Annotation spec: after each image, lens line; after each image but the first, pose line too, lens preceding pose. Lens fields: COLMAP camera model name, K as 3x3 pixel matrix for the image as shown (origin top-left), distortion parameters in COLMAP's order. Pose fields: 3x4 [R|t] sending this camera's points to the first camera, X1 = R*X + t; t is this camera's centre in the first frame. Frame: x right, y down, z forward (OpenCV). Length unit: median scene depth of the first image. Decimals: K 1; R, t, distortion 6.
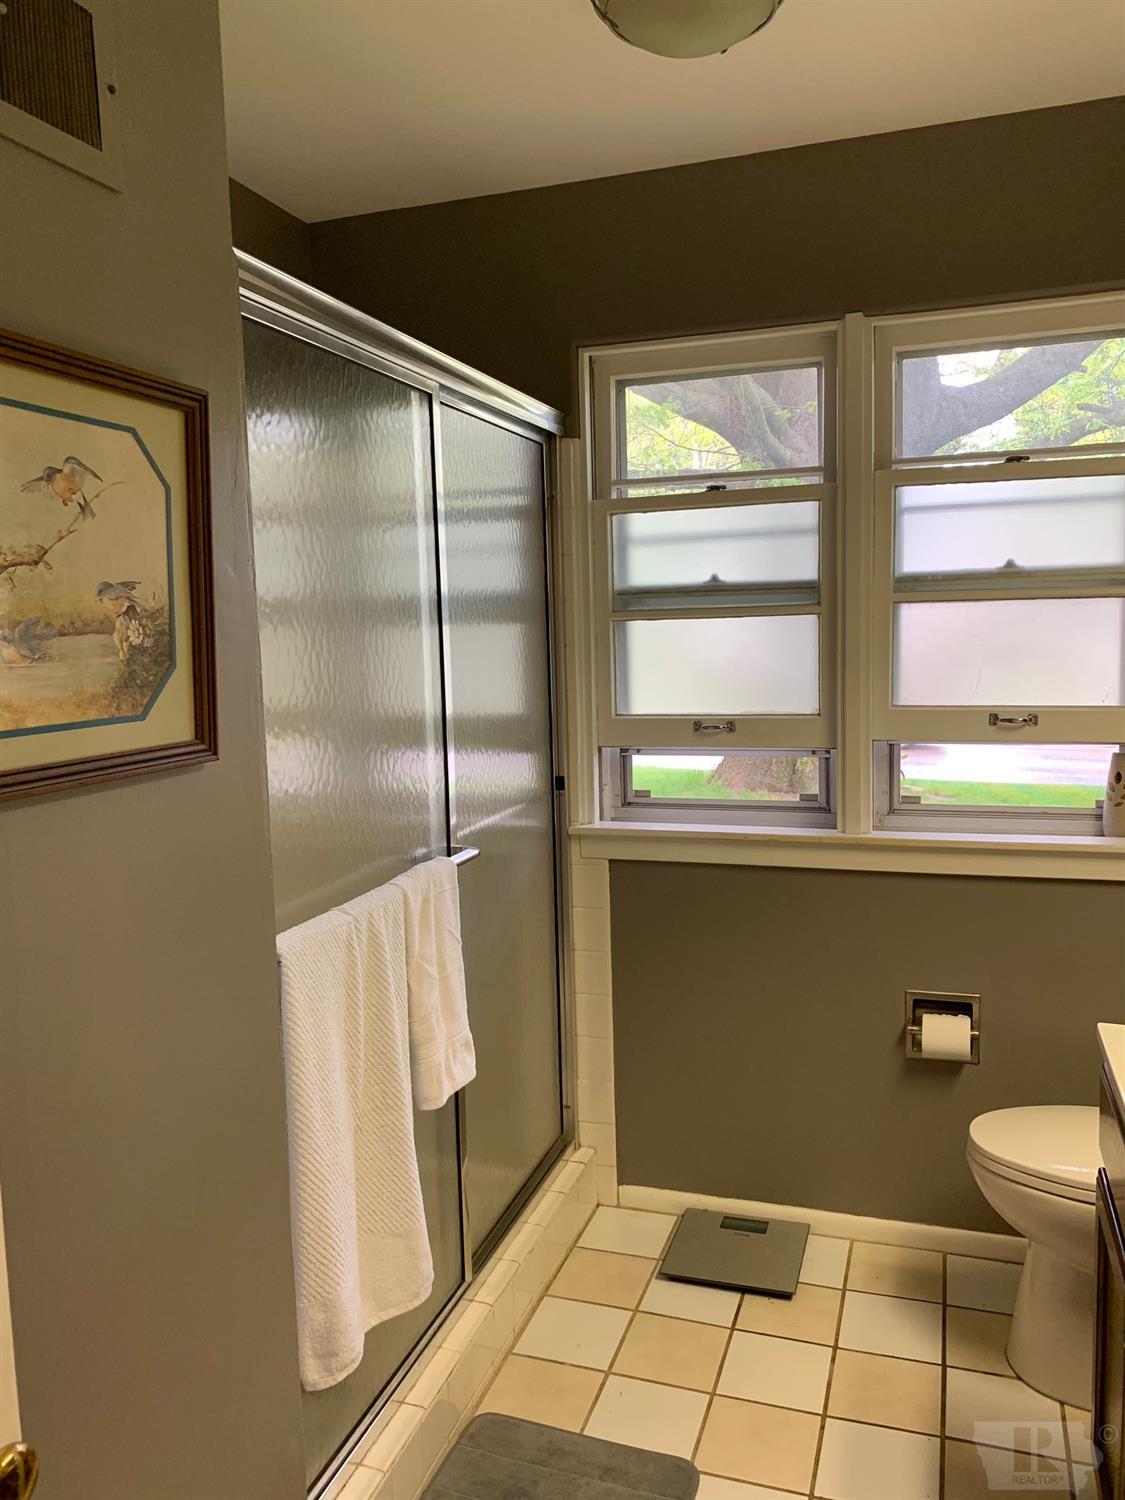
lens RADIAL K [[1149.1, 0, 566.4], [0, 1149.1, 734.8], [0, 0, 1]] dist [0.044855, -0.055866]
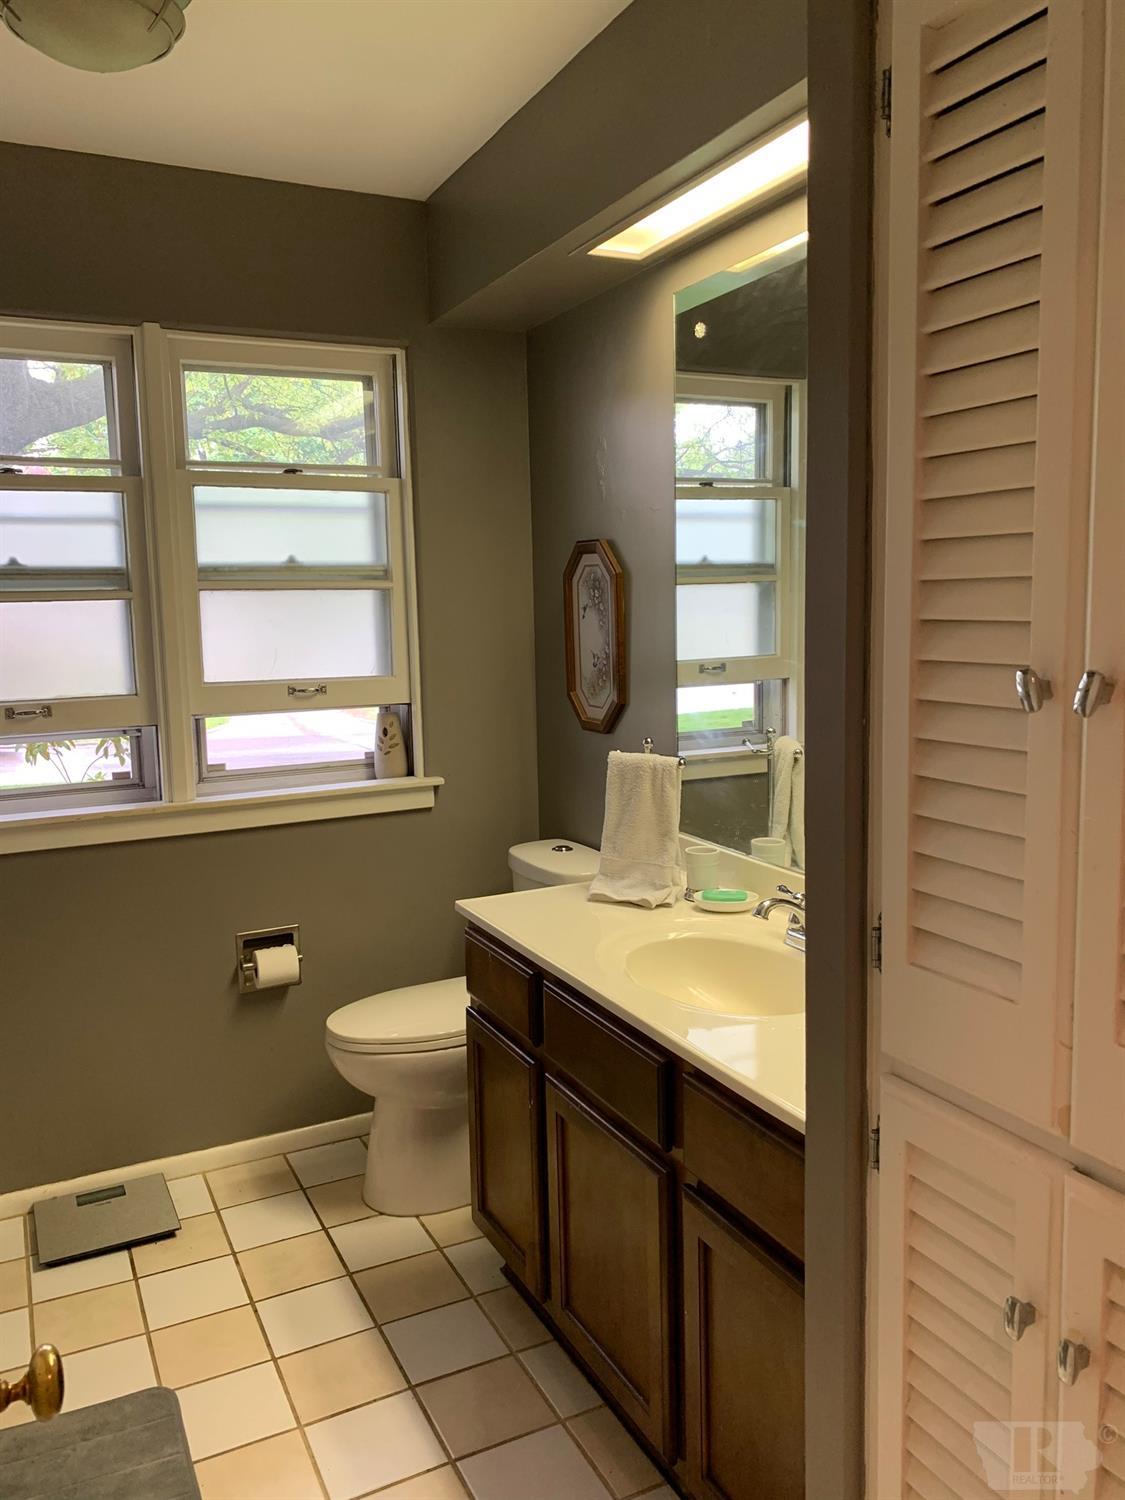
lens RADIAL K [[1149.1, 0, 566.6], [0, 1149.1, 729.2], [0, 0, 1]] dist [0.044855, -0.055866]
pose [[0.707630, -0.068058, 0.703297, -0.254625], [0.071969, 0.997116, 0.024079, 0.017435], [-0.702908, 0.033576, 0.710488, -0.032702]]
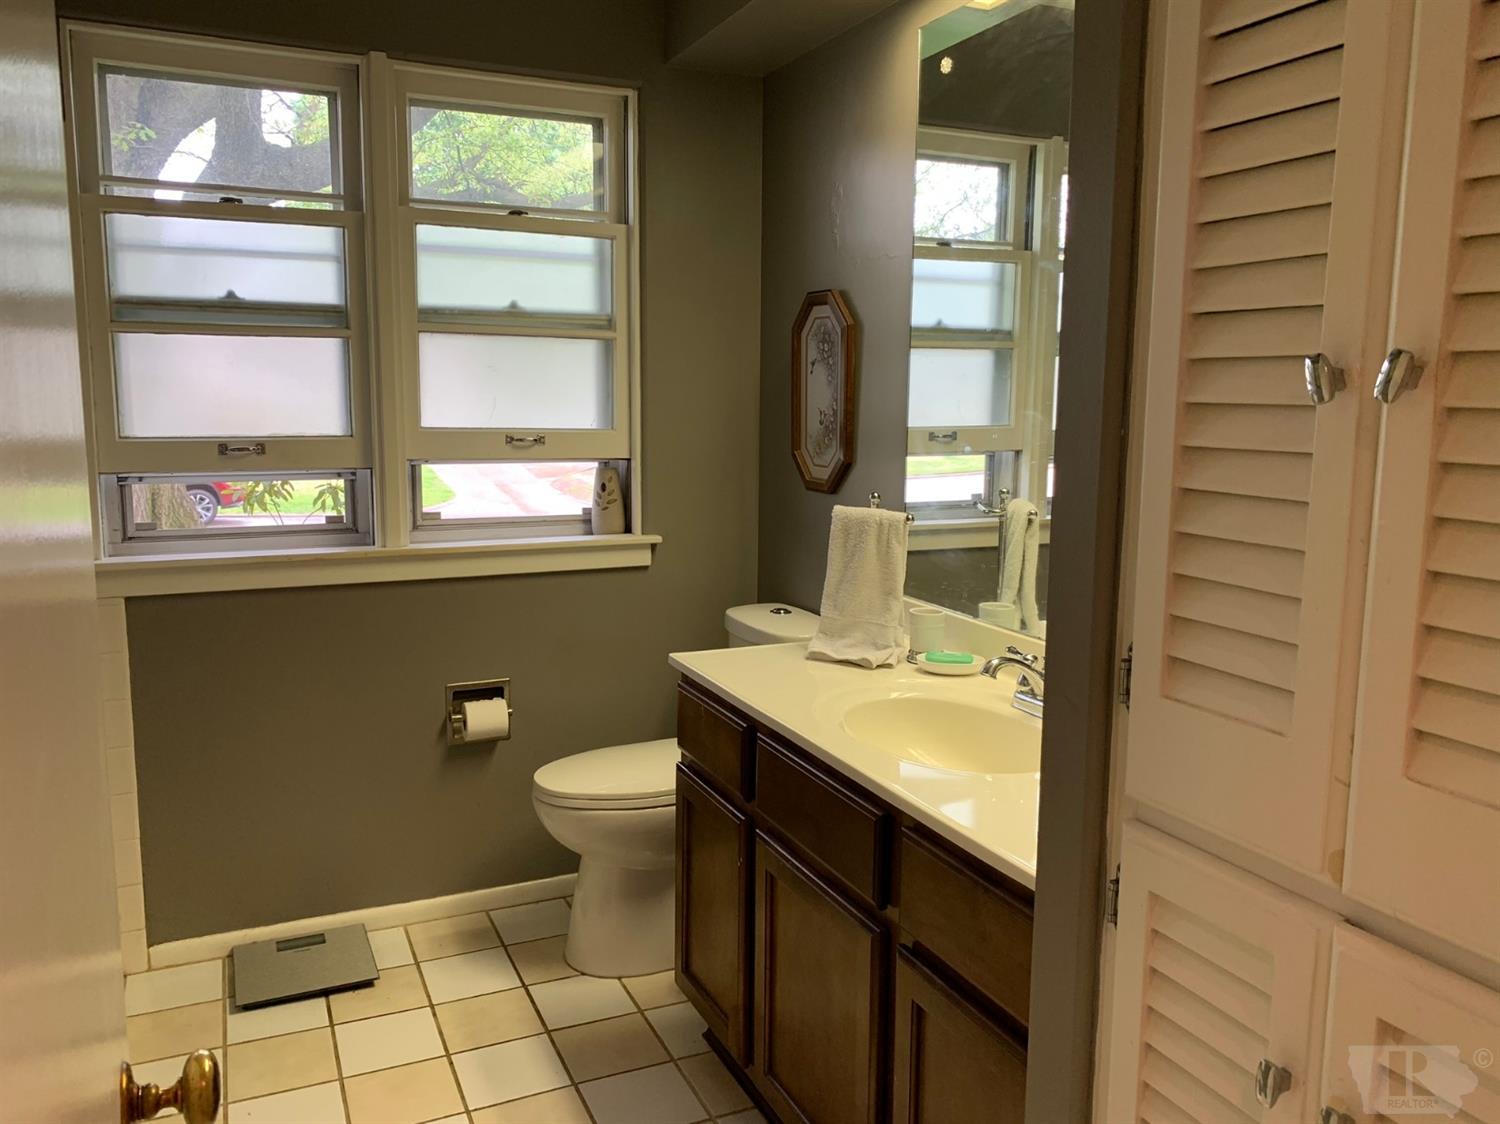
lens RADIAL K [[1149.1, 0, 747.2], [0, 1149.1, 540.3], [0, 0, 1]] dist [0.044855, -0.055866]
pose [[0.734026, -0.052628, 0.677079, -0.232186], [0.037545, 0.998613, 0.036917, 0.052166], [-0.678083, -0.001678, 0.734983, -0.005444]]
